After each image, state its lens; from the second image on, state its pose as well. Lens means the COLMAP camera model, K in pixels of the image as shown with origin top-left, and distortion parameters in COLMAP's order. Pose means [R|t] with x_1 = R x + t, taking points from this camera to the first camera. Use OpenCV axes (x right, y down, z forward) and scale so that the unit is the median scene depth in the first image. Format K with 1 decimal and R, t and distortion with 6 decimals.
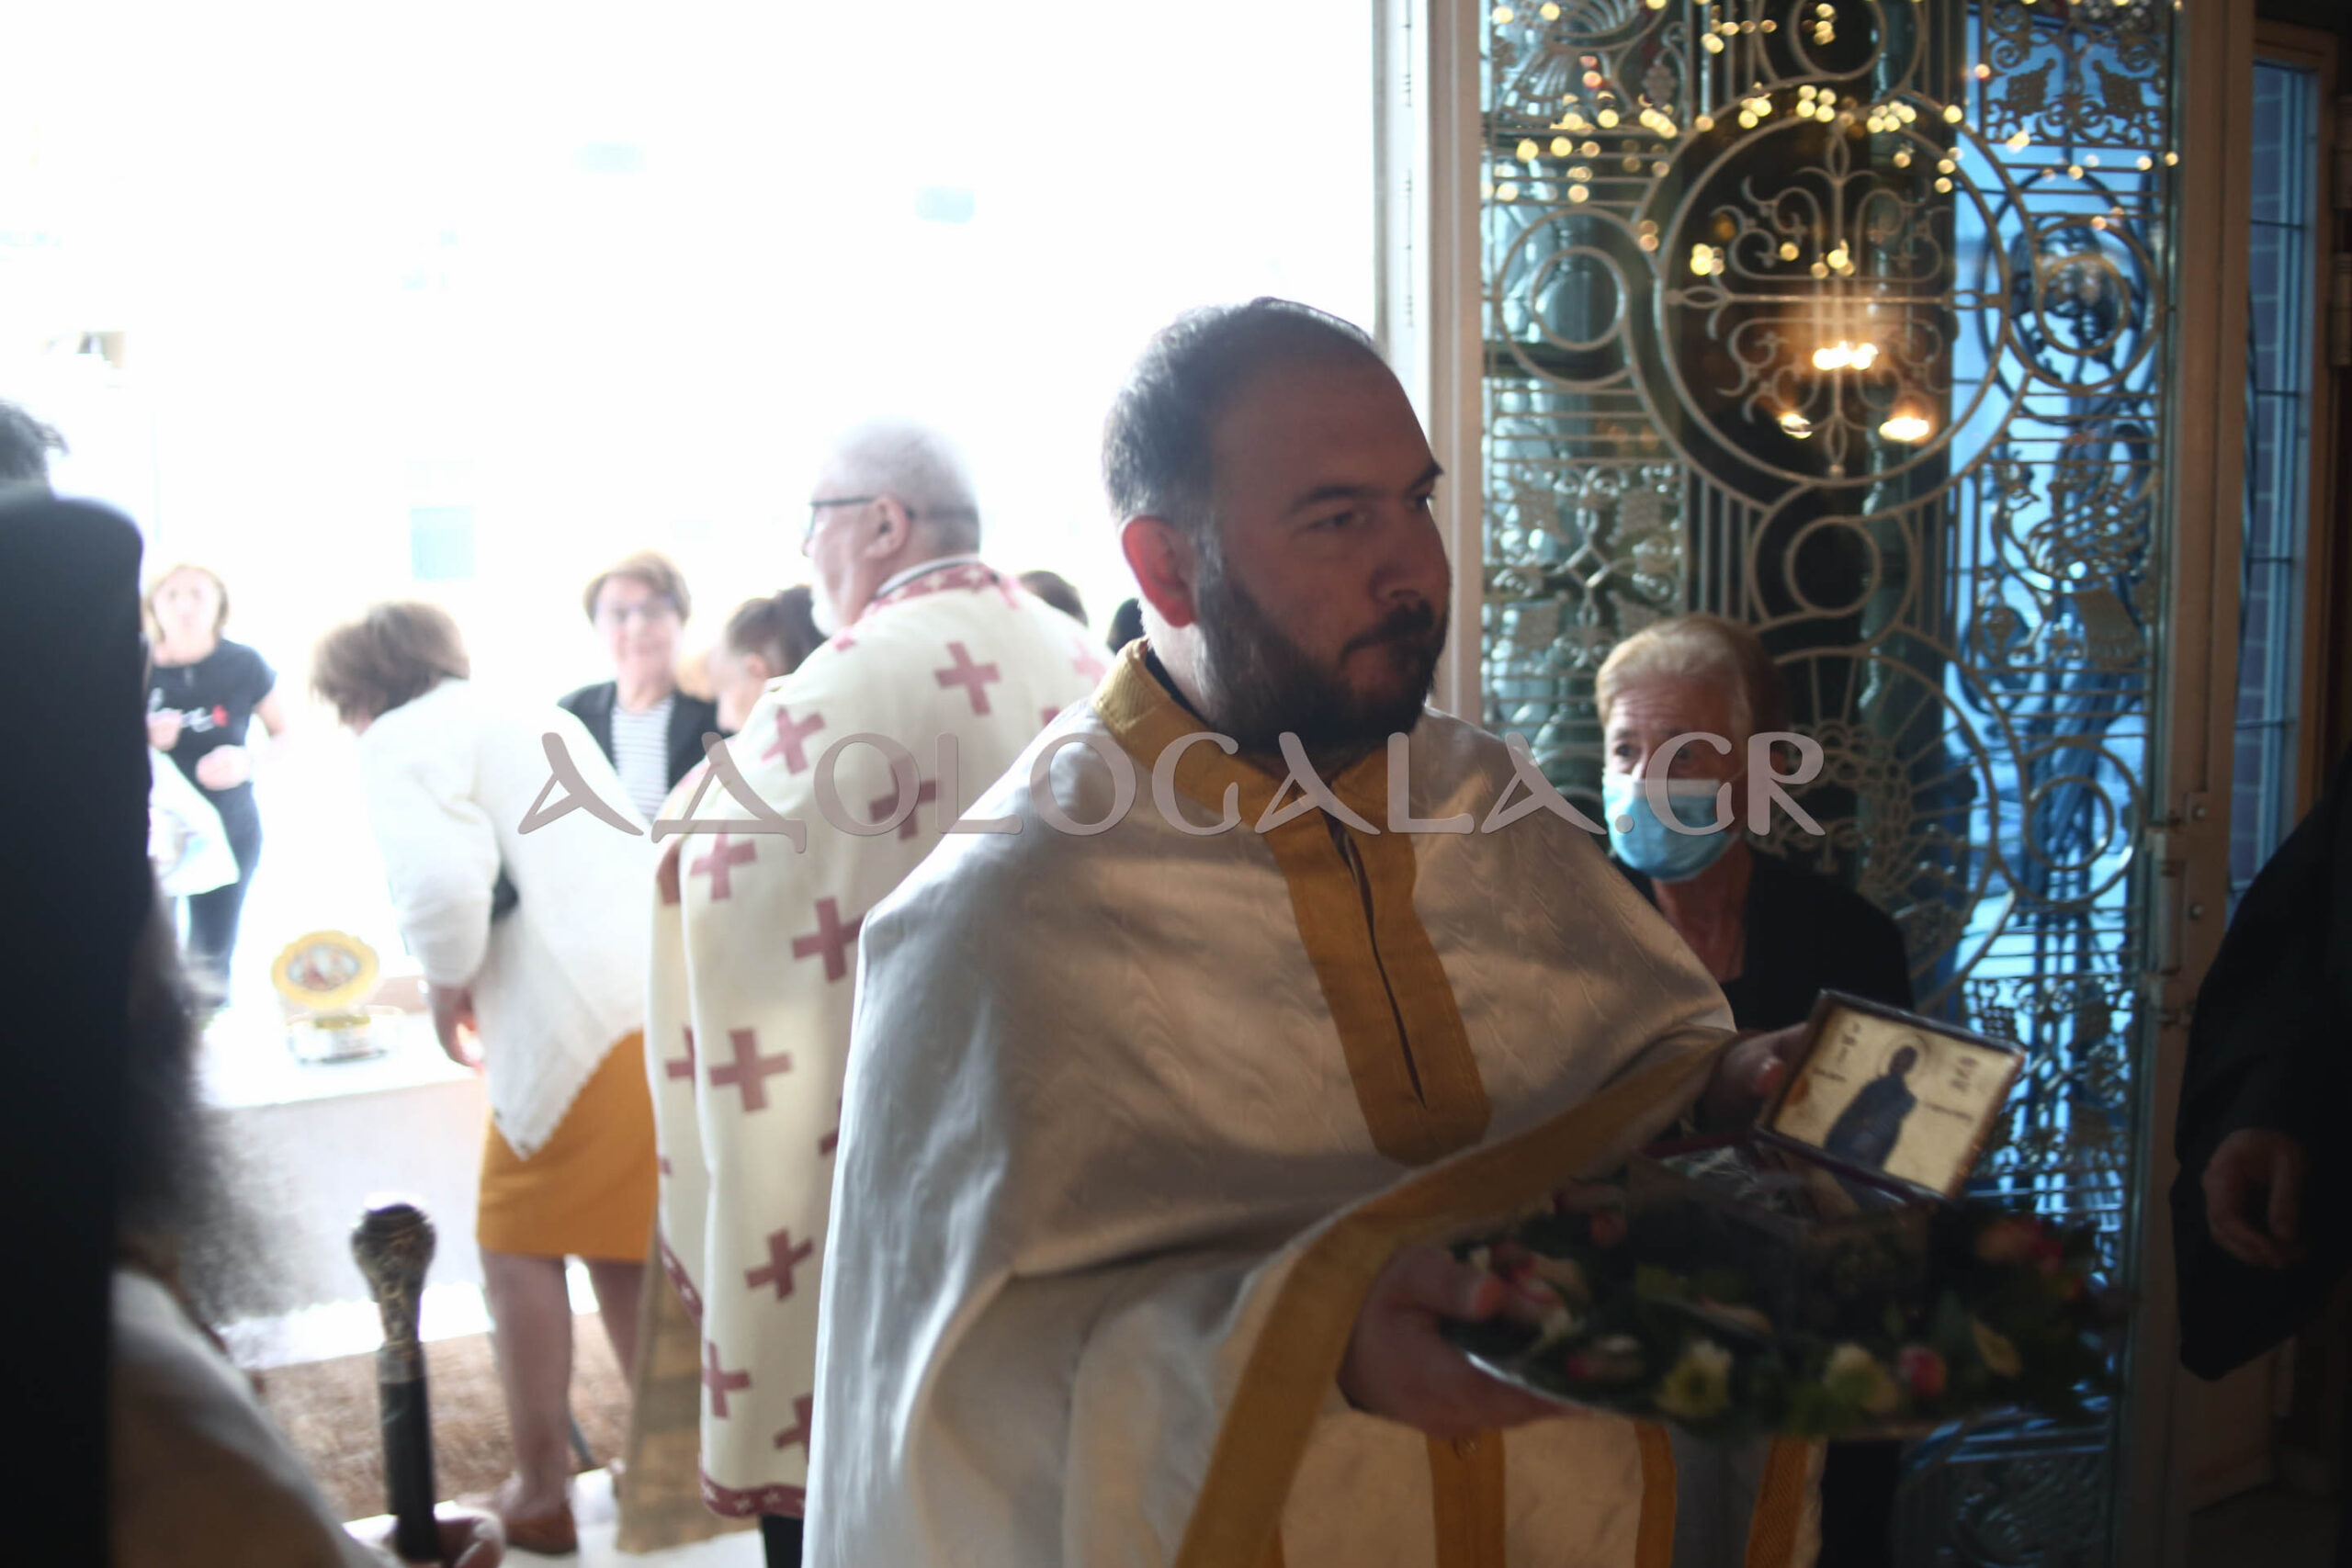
lens RADIAL K [[2309.4, 0, 1176.0], [0, 2309.4, 784.0], [0, 0, 1]] dist [-0.156958, 0.103796]
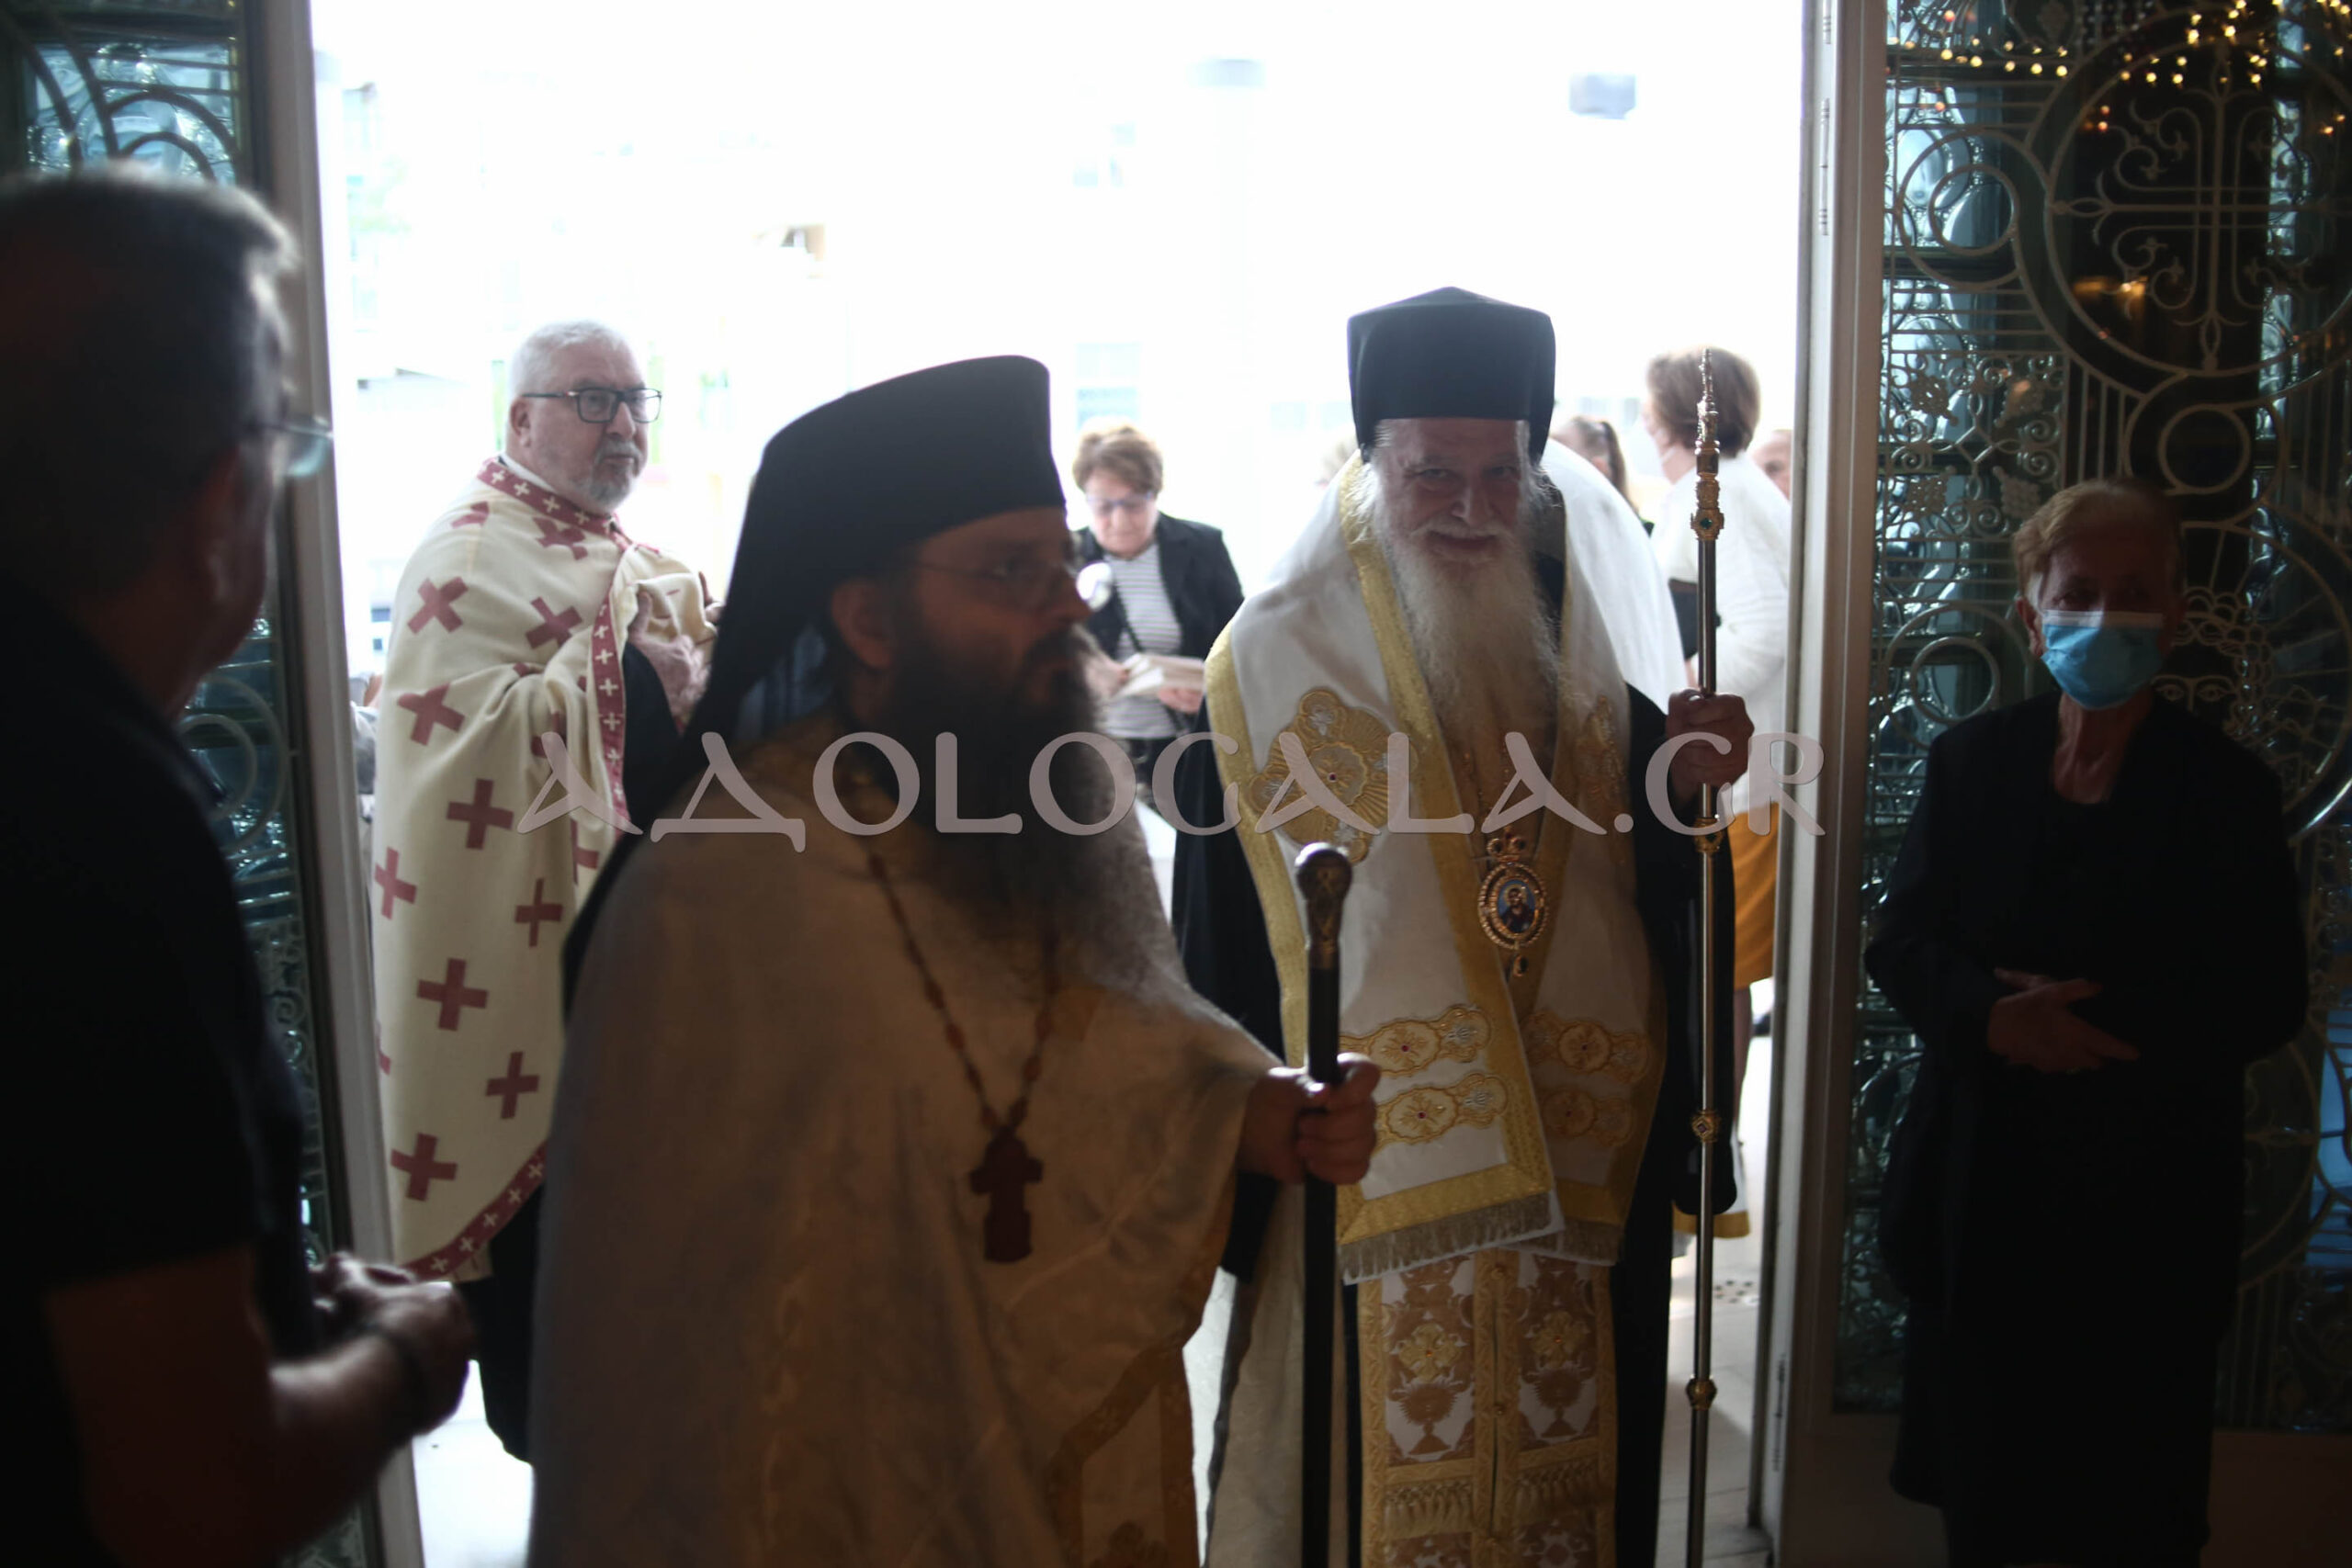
lens RADIAL K [[2309.4, 0, 1176.0], [0, 2309.4, 784.0], [0, 0, 1]] dist [-0.156958, 0.103796]
pose [[0.959621, 0.049586, -0.276892, 0.117499], [-0.036816, 0.998013, 0.051132, 0.031247], [0.278877, -0.038873, 0.959540, -0.201881]]
